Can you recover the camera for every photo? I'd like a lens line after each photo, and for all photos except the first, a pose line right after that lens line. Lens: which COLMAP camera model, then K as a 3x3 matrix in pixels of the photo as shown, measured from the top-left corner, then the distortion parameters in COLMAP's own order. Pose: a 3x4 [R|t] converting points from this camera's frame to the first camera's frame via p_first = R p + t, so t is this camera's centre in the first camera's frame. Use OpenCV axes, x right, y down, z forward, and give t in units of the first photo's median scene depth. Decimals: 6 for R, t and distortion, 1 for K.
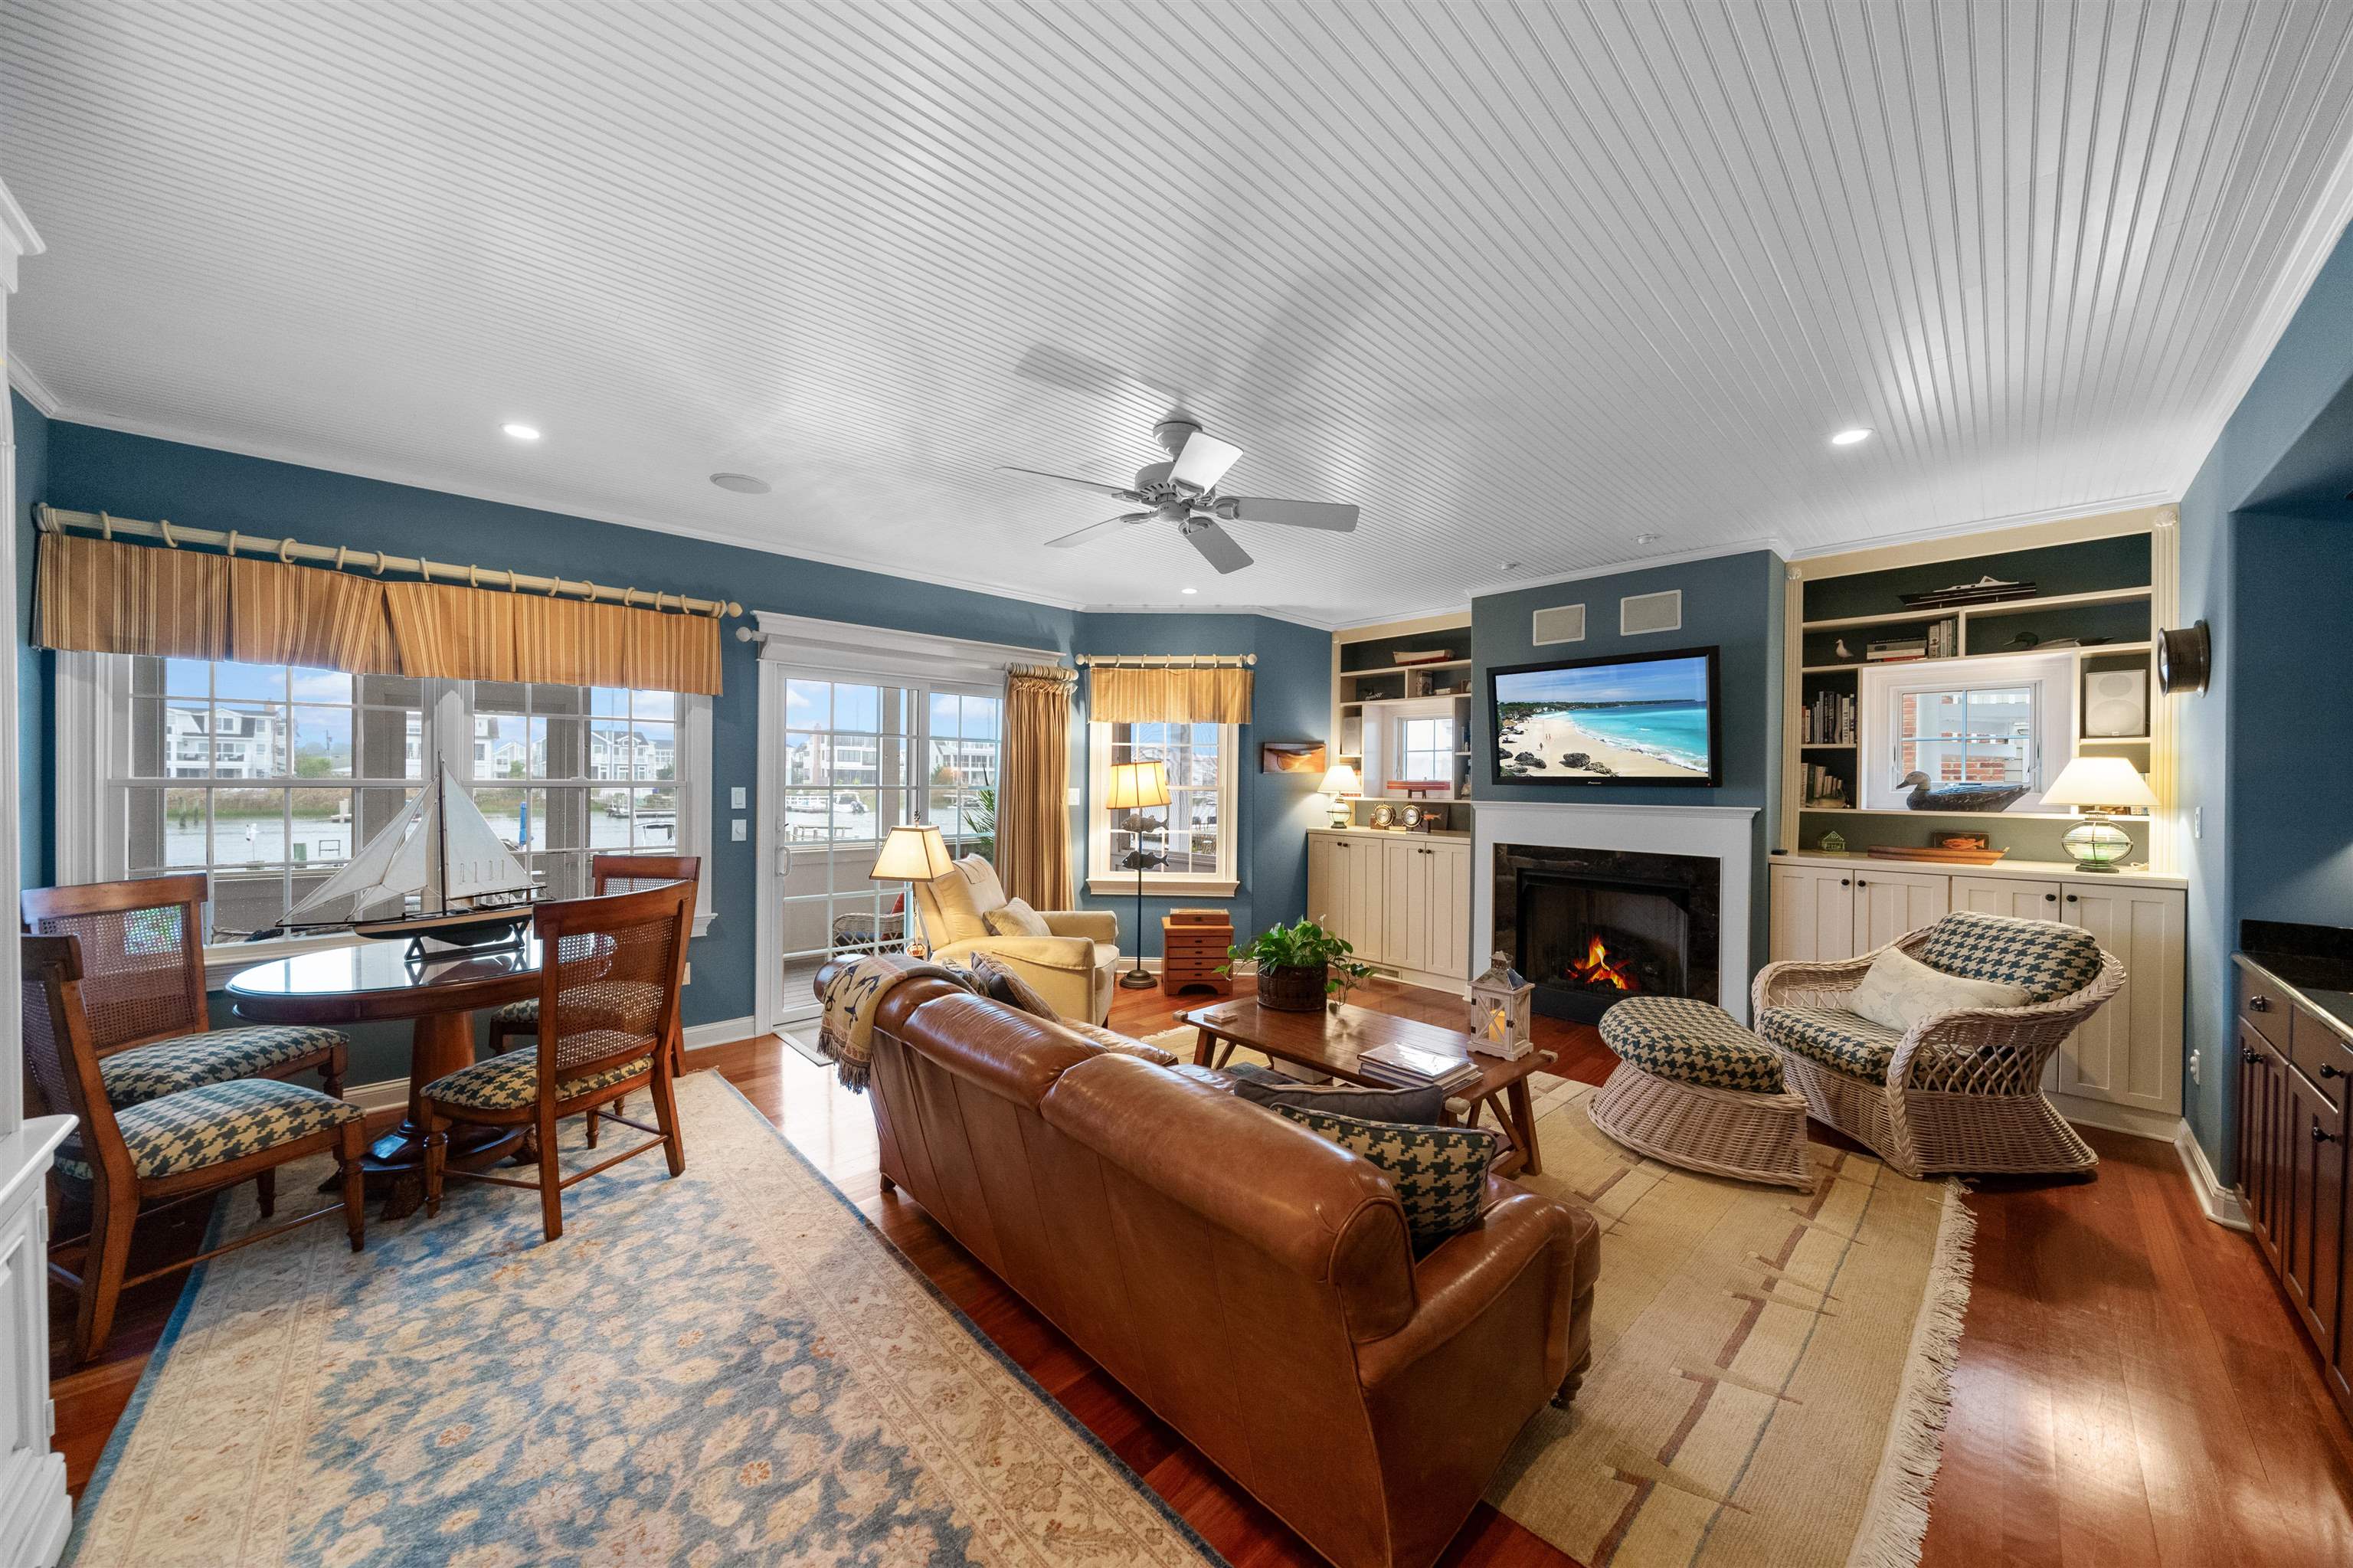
lens RADIAL K [[802.6, 0, 1176.5], [0, 802.6, 784.0], [0, 0, 1]] dist [-0.000536, -0.000051]
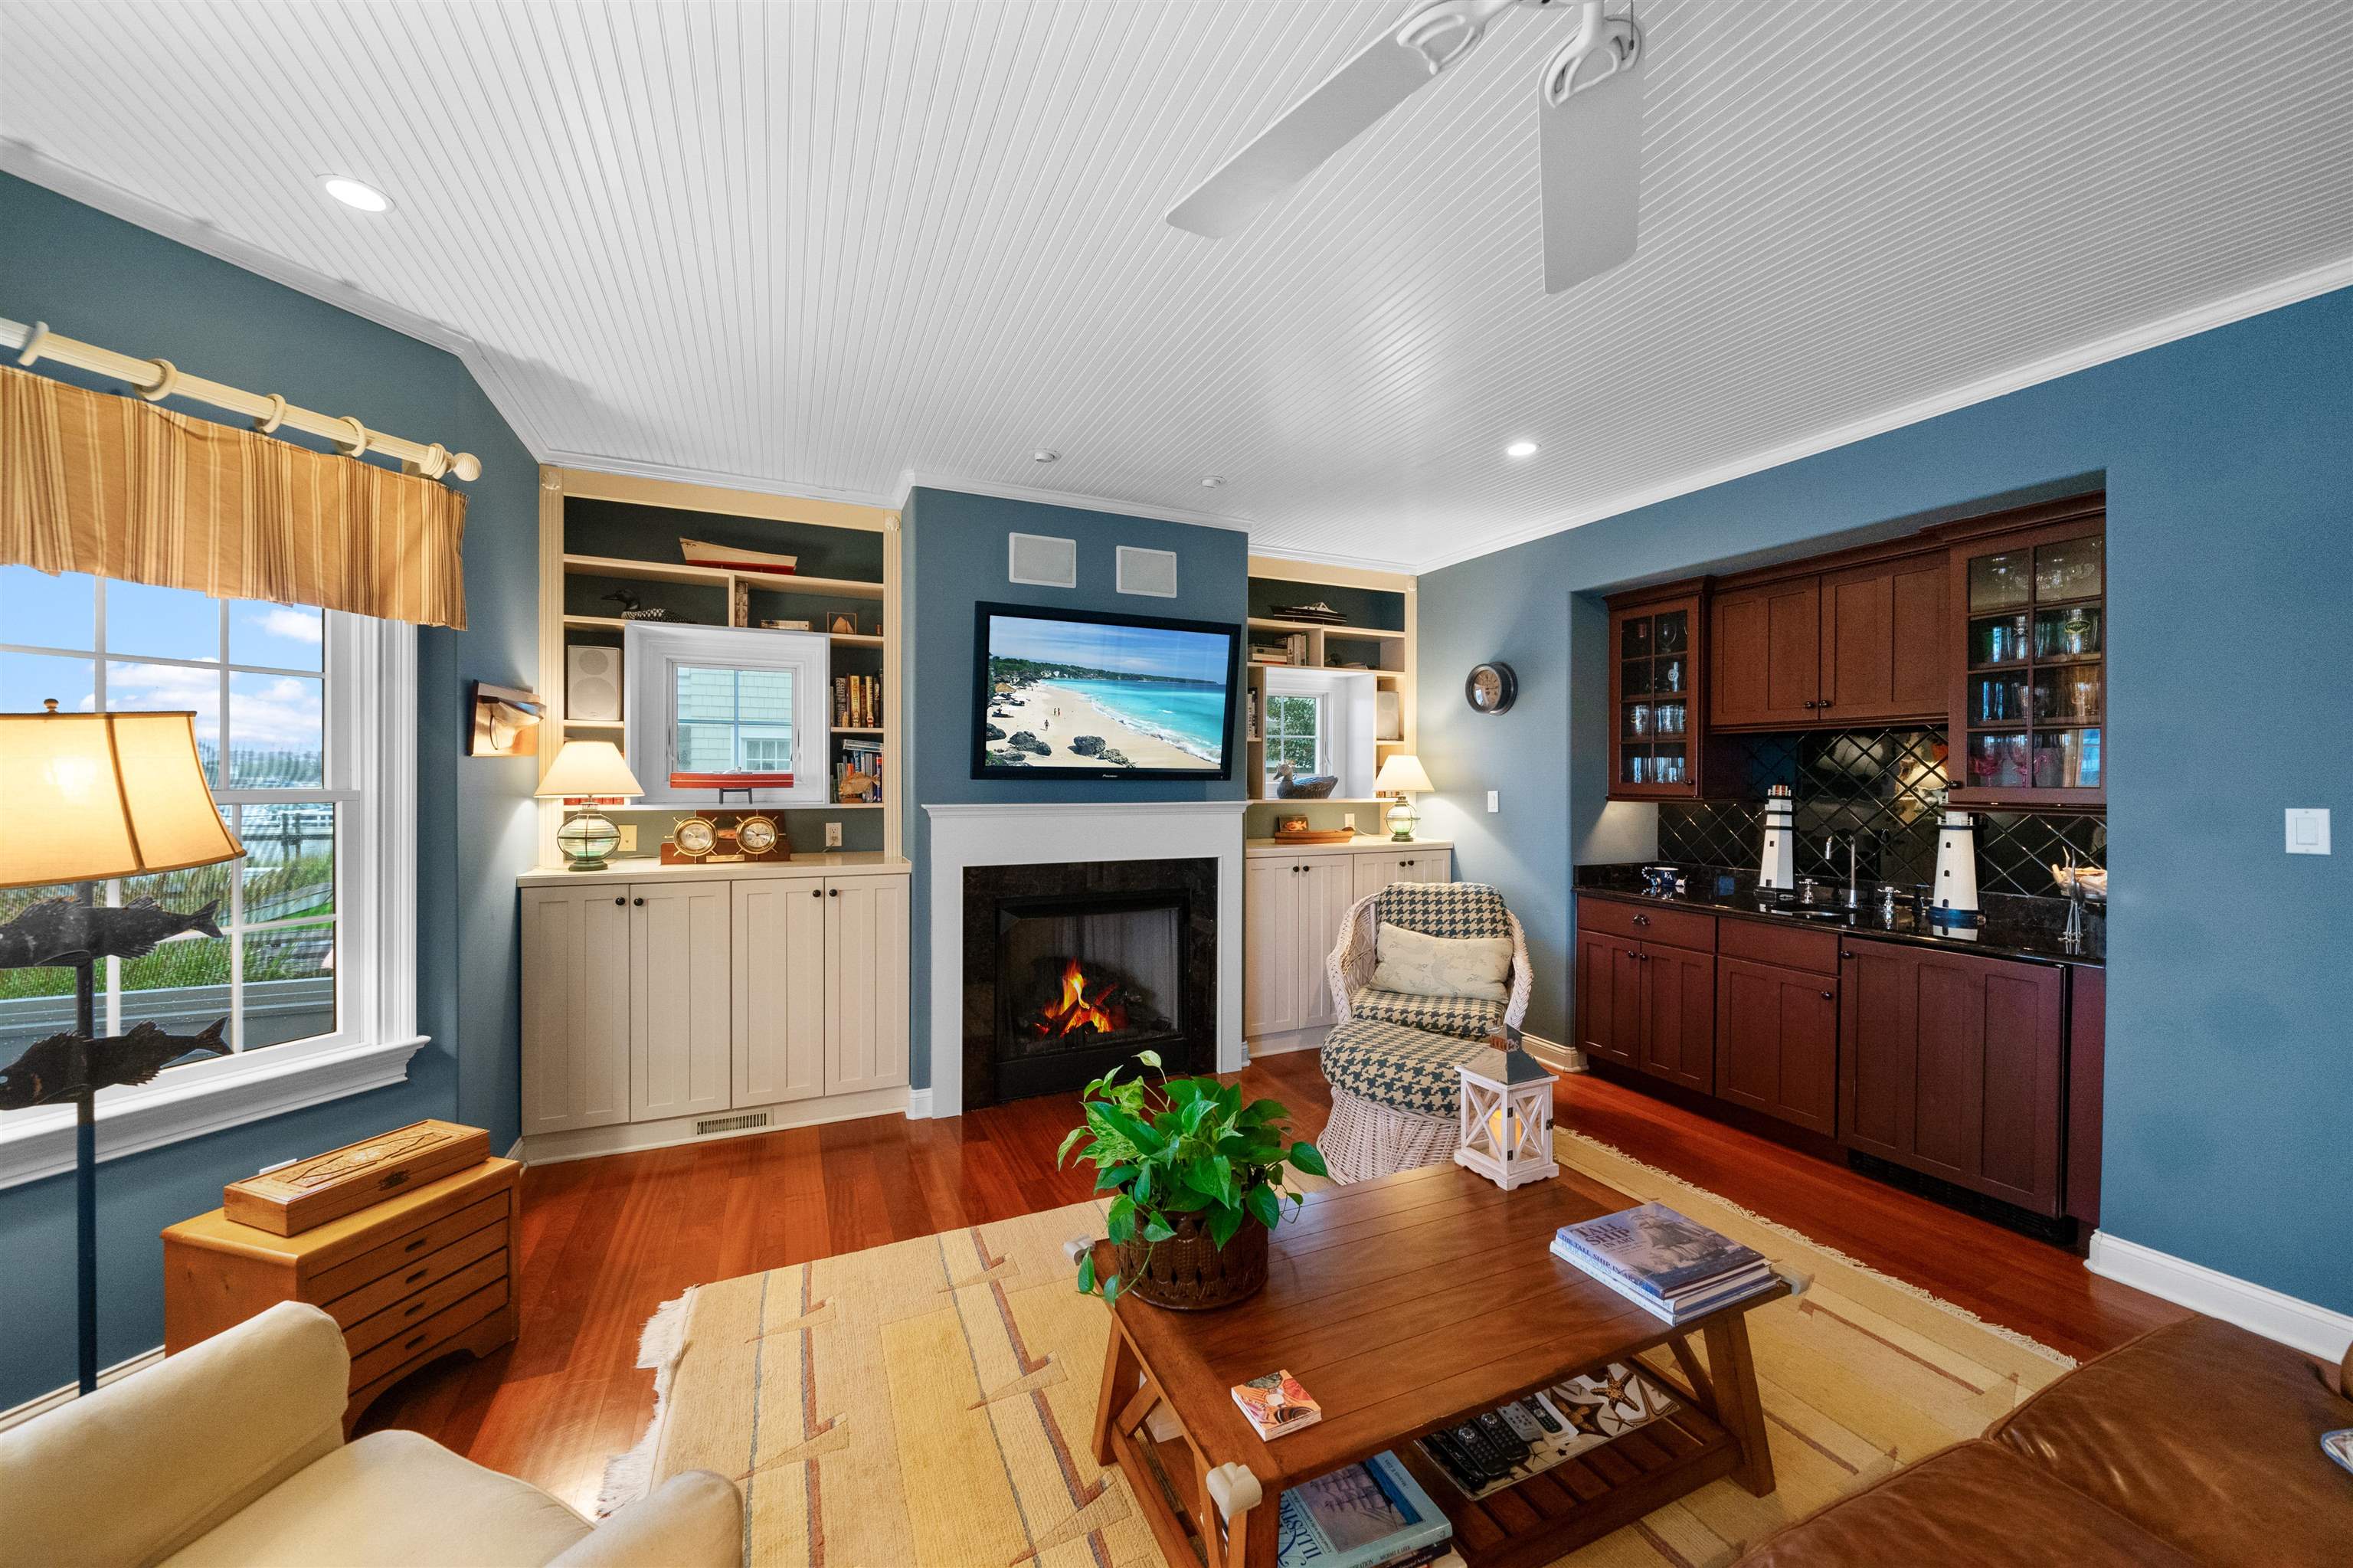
lens RADIAL K [[876.9, 0, 1129.7], [0, 876.9, 777.8], [0, 0, 1]] dist [-0.000036, -0.000092]
pose [[0.321487, -0.008402, 0.946877, -0.256652], [0.001387, 0.999964, 0.008402, -0.005928], [-0.946913, -0.001388, 0.321487, 0.656722]]
